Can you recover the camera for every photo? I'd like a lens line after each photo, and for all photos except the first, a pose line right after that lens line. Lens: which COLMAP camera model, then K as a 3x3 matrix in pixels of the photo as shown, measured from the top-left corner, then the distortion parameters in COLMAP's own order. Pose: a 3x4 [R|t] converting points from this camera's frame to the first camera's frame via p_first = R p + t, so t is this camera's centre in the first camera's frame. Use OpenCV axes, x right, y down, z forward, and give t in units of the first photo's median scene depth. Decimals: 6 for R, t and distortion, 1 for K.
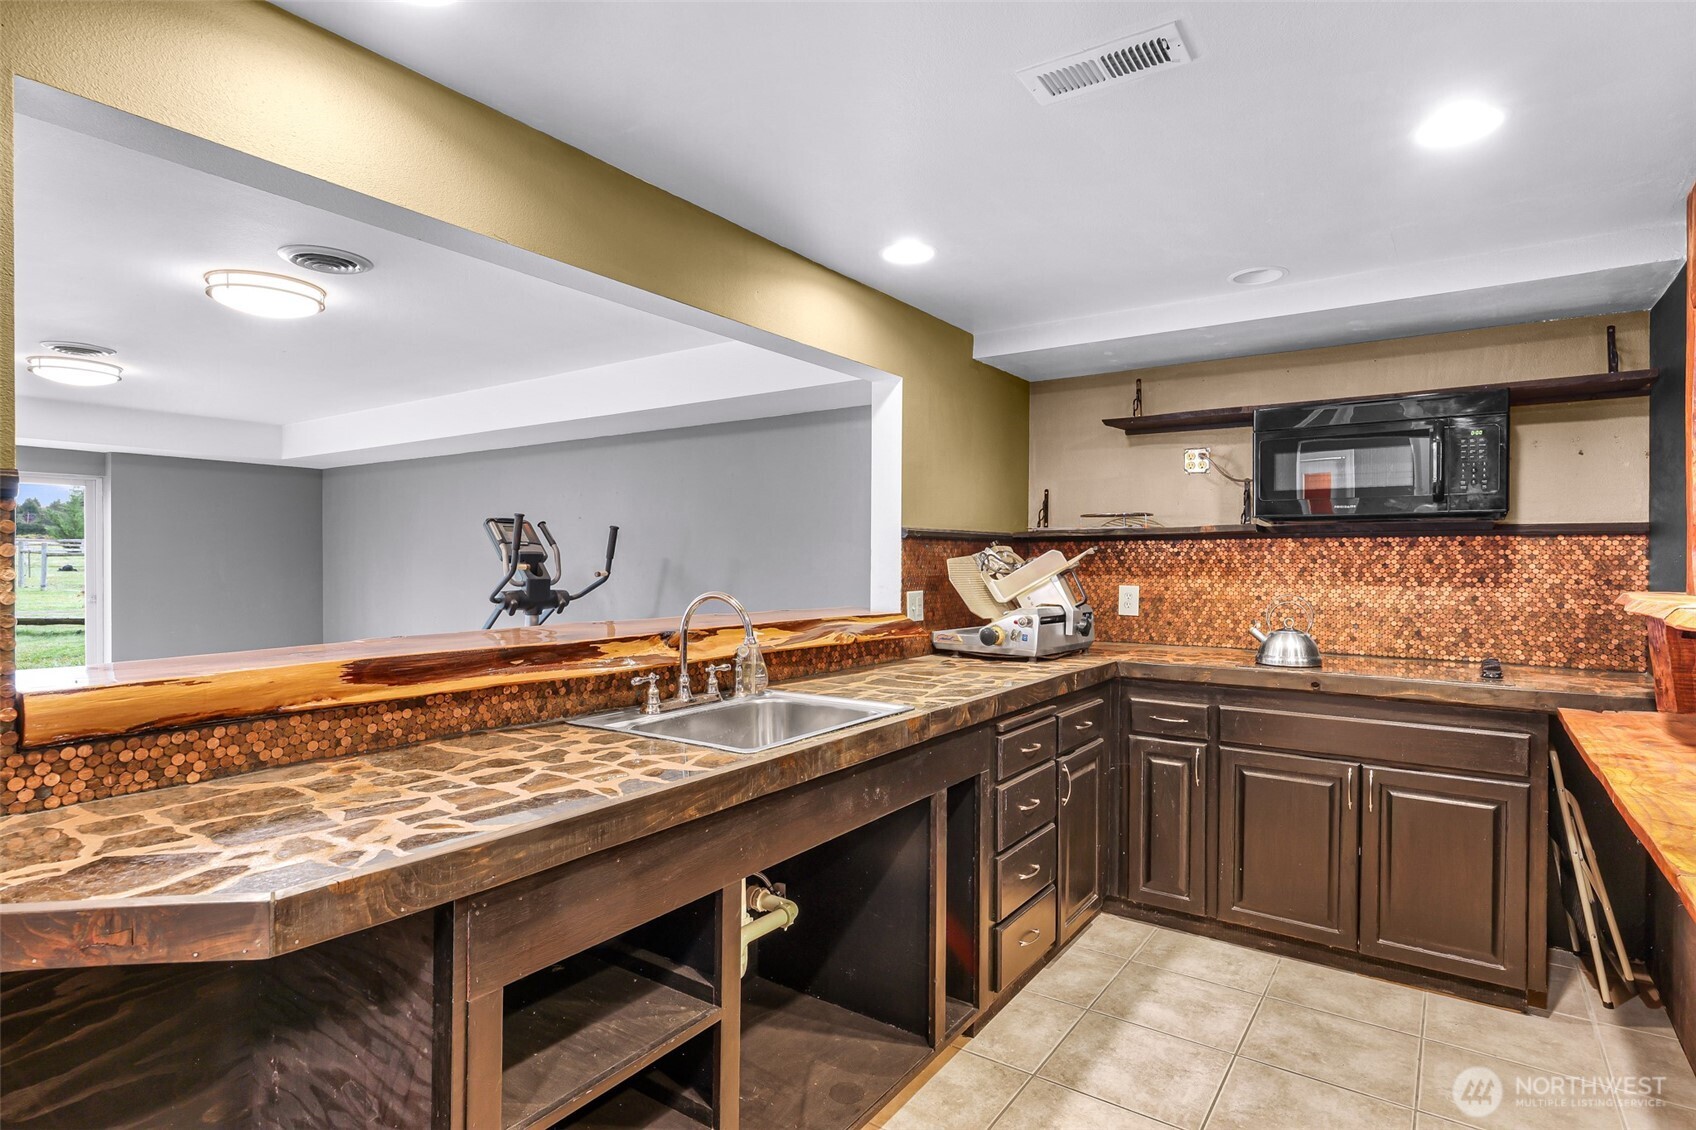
lens RADIAL K [[849.7, 0, 863.5], [0, 849.7, 563.6], [0, 0, 1]] dist [-0.000960, -0.000812]
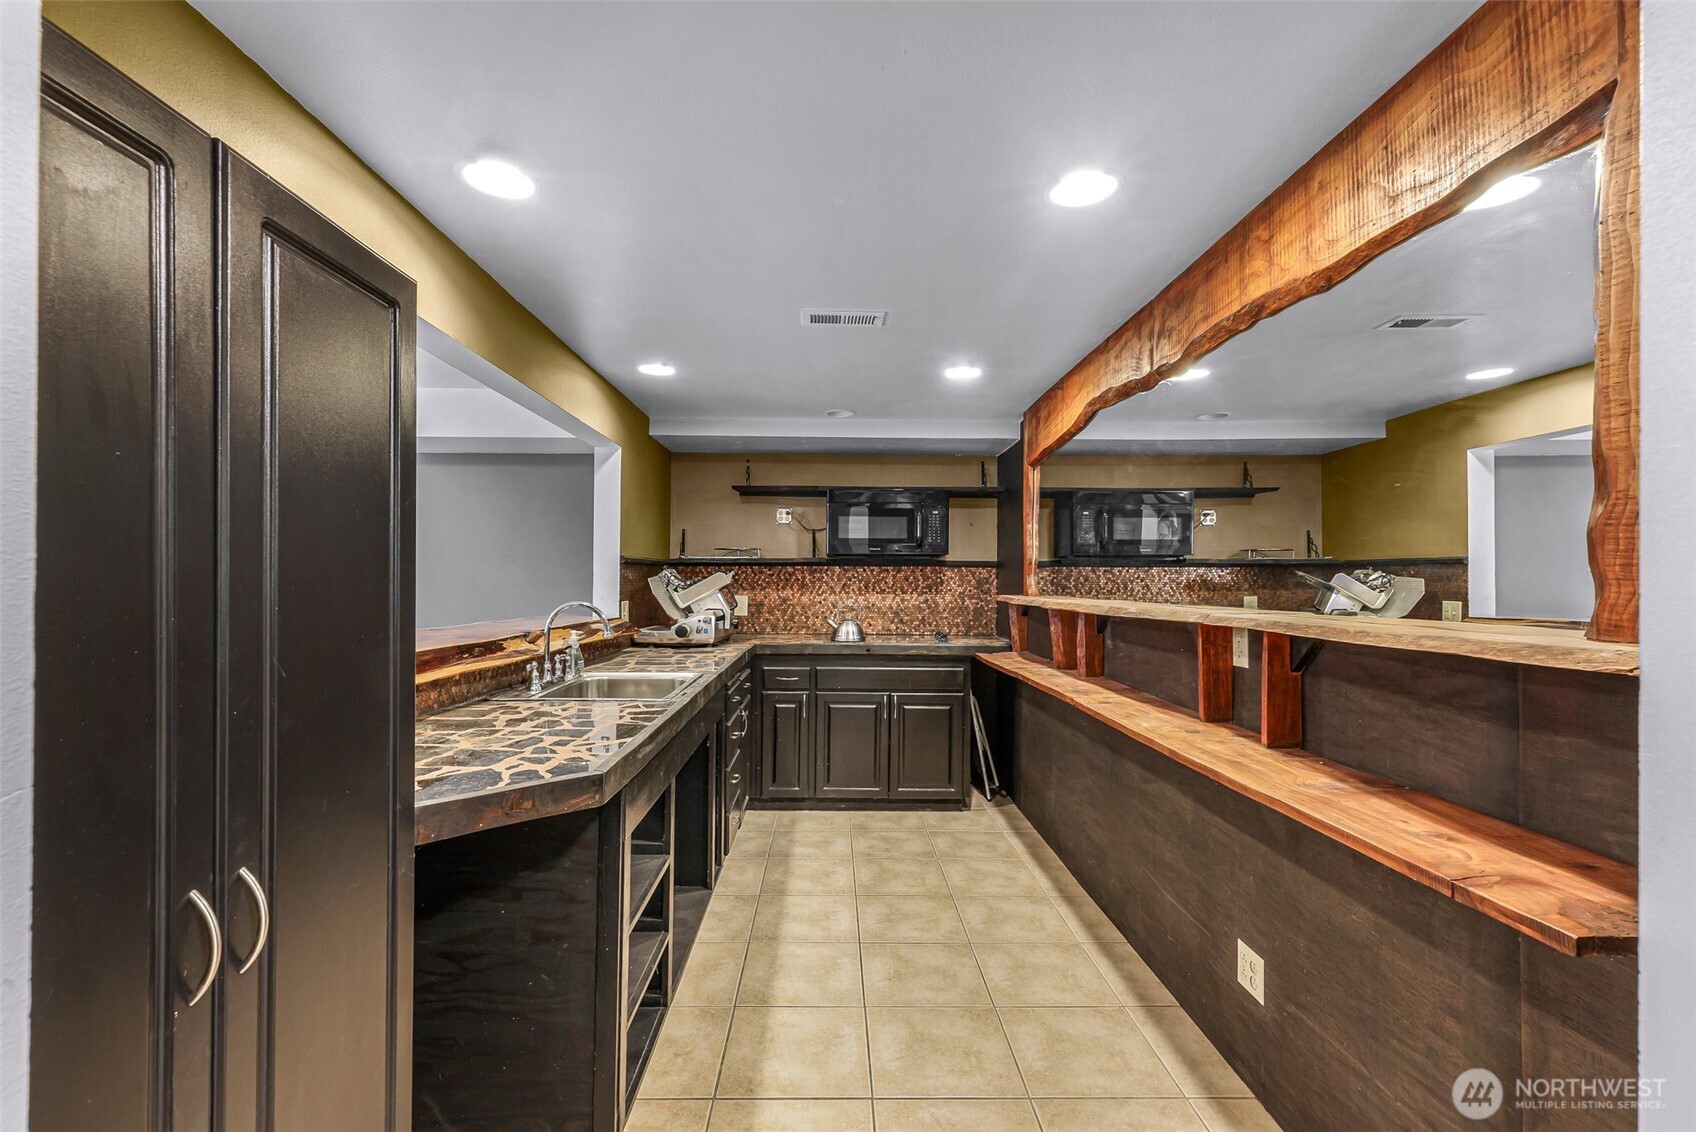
lens RADIAL K [[698.2, 0, 835.3], [0, 698.2, 571.7], [0, 0, 1]] dist [0.001769, -0.000048]
pose [[0.820293, 0.007846, 0.571889, -0.316321], [-0.000210, 0.999910, -0.013418, -0.000797], [-0.571943, 0.010887, 0.820221, -0.133416]]
